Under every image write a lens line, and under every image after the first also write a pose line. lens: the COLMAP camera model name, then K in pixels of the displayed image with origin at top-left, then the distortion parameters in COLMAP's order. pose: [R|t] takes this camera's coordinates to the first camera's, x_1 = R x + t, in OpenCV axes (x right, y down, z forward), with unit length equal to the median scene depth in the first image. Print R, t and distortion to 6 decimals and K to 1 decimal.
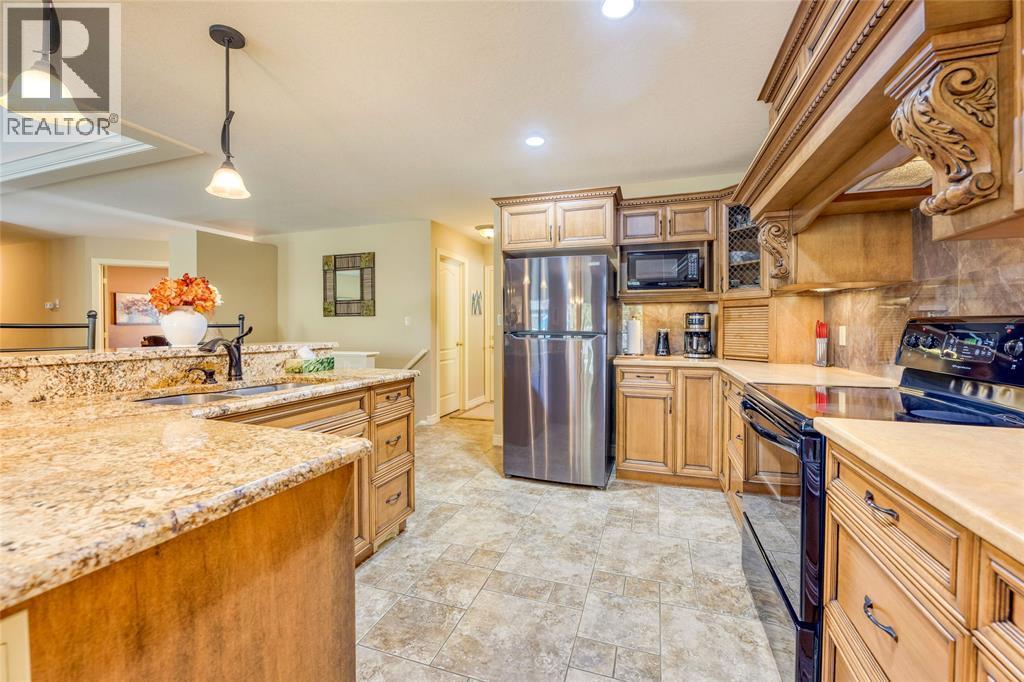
lens RADIAL K [[415.1, 0, 511.9], [0, 415.1, 332.9], [0, 0, 1]] dist [-0.017439, 0.000392]
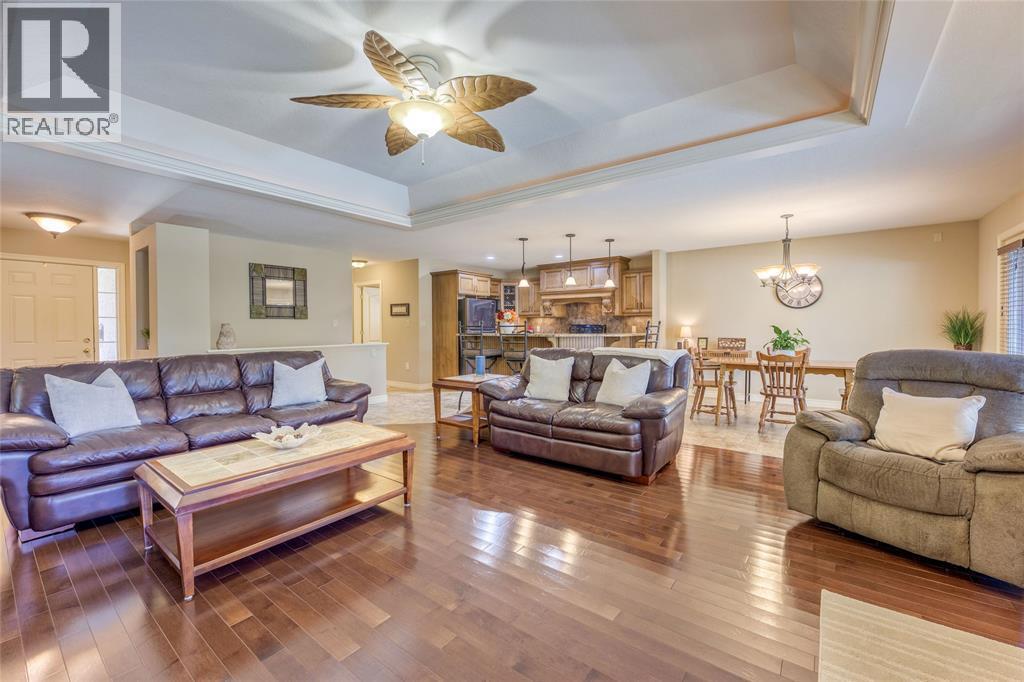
lens RADIAL K [[415.1, 0, 502.2], [0, 415.1, 350.7], [0, 0, 1]] dist [-0.017439, 0.000392]
pose [[0.328475, -0.070129, 0.941906, -2.060220], [0.017369, 0.997520, 0.068212, -0.030080], [-0.944353, -0.006046, 0.328878, 0.023695]]
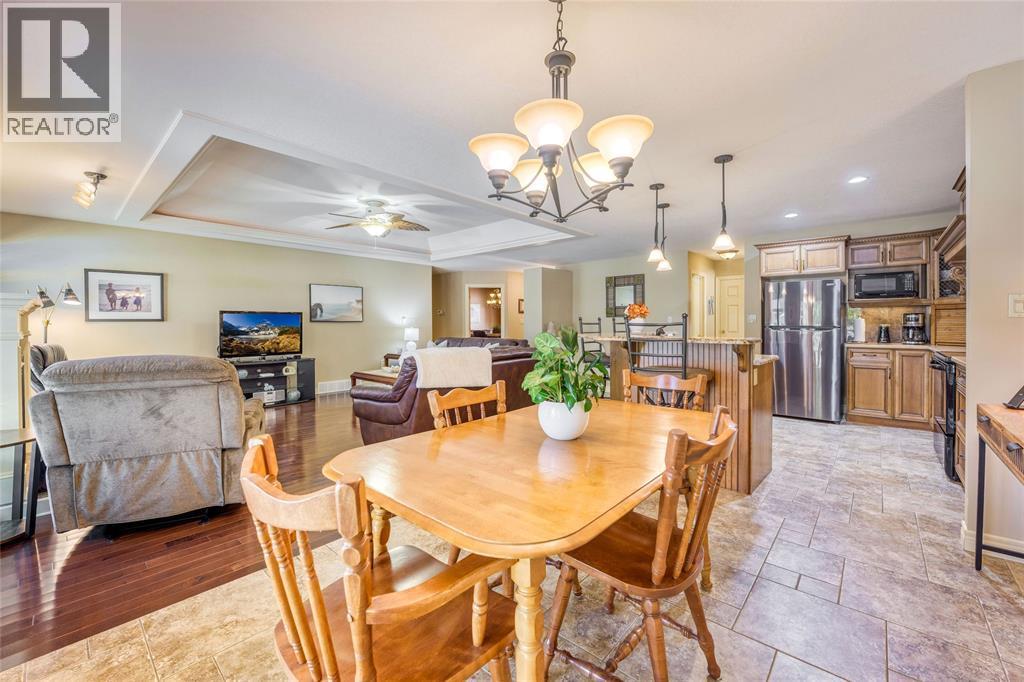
lens RADIAL K [[415.1, 0, 511.9], [0, 415.1, 327.6], [0, 0, 1]] dist [-0.017439, 0.000392]
pose [[0.923020, -0.000475, -0.384751, -0.304685], [-0.000992, 0.999993, -0.003614, 0.008504], [0.384750, 0.003718, 0.923013, -0.873649]]
